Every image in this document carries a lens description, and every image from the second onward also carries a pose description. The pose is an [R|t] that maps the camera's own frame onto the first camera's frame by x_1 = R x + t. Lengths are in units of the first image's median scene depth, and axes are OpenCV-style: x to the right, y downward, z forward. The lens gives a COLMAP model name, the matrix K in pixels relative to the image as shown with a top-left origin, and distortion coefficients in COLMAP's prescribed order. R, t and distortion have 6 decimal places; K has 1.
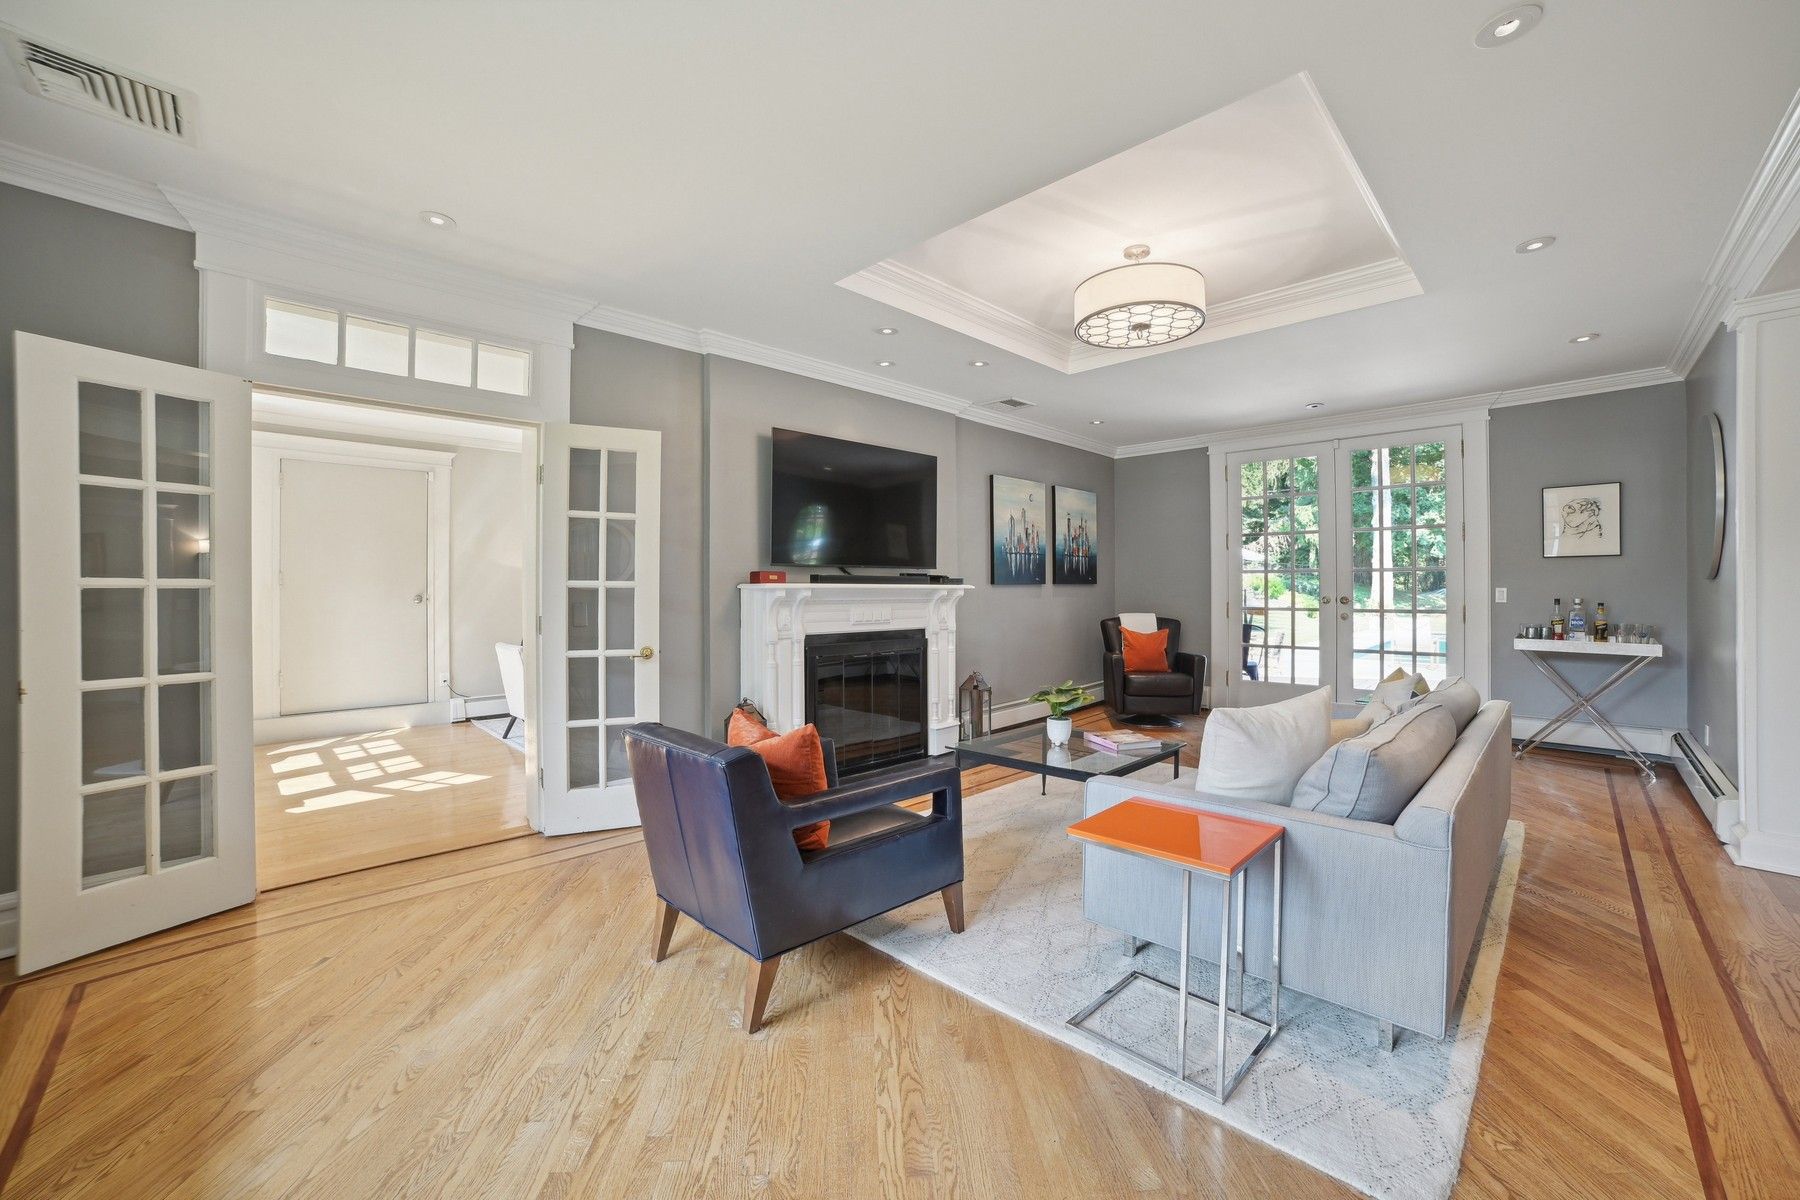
lens RADIAL K [[720.5, 0, 895.8], [0, 720.5, 582.6], [0, 0, 1]] dist [-0.025506, 0.002745]
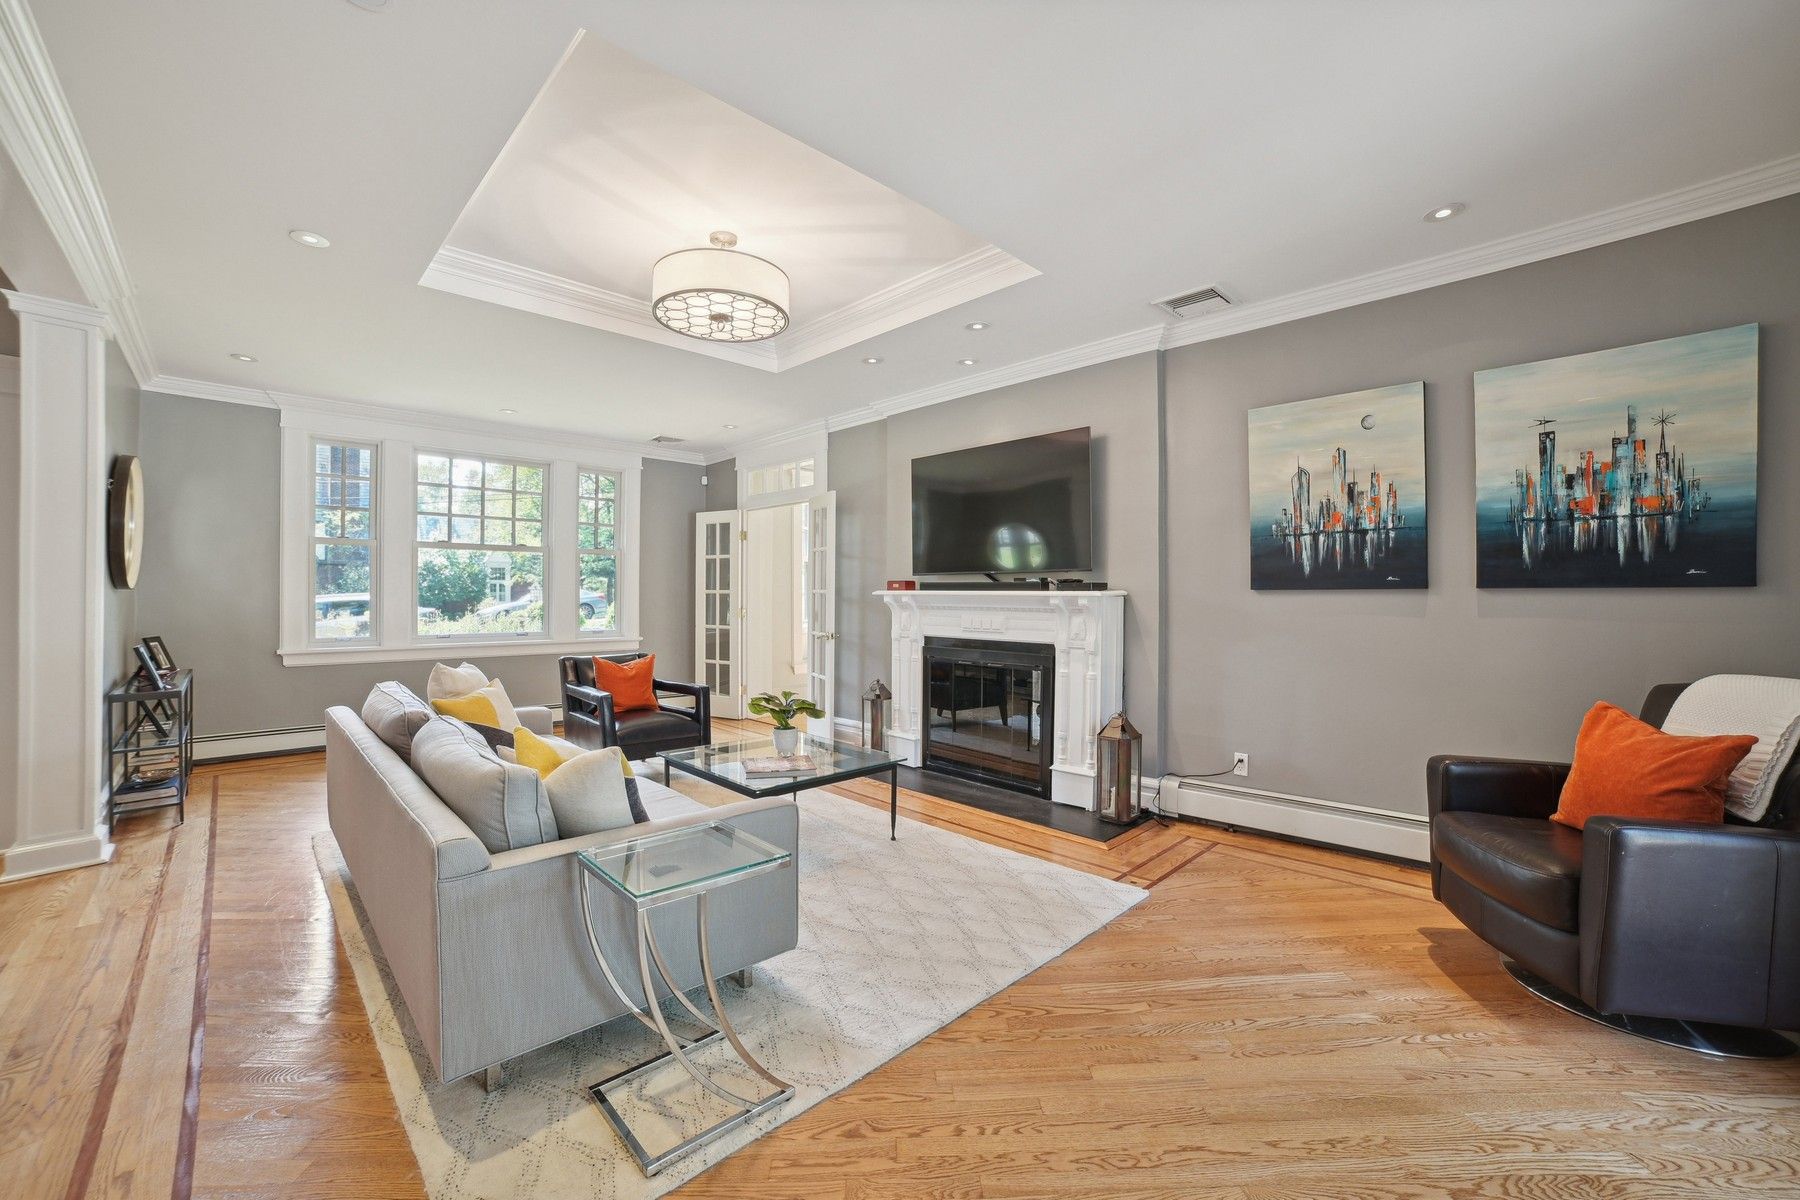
lens RADIAL K [[720.5, 0, 904.2], [0, 720.5, 594.0], [0, 0, 1]] dist [-0.025506, 0.002745]
pose [[0.008782, 0.000293, -0.999961, 0.715380], [0.003750, 0.999993, 0.000326, 0.004312], [0.999954, -0.003752, 0.008780, 0.683301]]
